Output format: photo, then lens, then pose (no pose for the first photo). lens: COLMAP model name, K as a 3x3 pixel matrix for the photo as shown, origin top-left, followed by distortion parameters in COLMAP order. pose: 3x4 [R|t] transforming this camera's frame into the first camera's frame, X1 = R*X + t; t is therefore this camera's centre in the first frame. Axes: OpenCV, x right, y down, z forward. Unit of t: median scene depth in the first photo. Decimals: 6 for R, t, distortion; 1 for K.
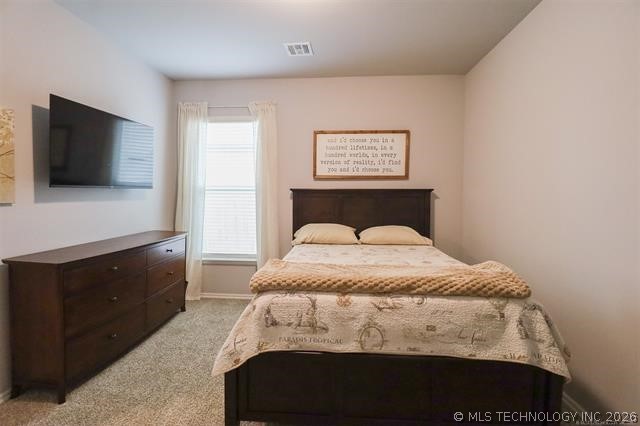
lens RADIAL K [[295.4, 0, 320.0], [0, 295.4, 213.4], [0, 0, 1]] dist [-0.012355, -0.002749]
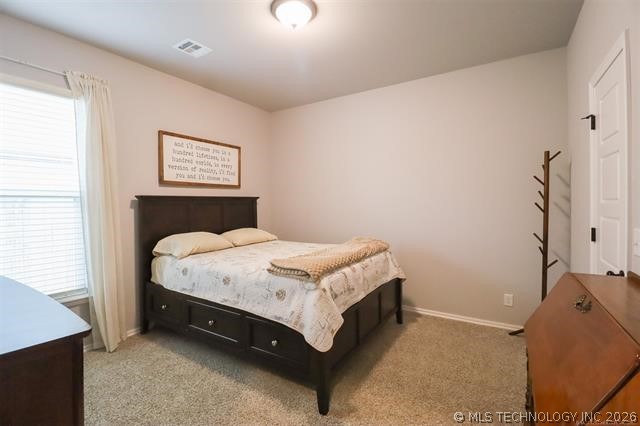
lens RADIAL K [[295.4, 0, 320.5], [0, 295.4, 213.0], [0, 0, 1]] dist [-0.012355, -0.002749]
pose [[0.465349, -0.040302, 0.884209, -0.588184], [0.066481, 0.997733, 0.010488, -0.009979], [-0.882627, 0.053903, 0.466973, 0.179057]]
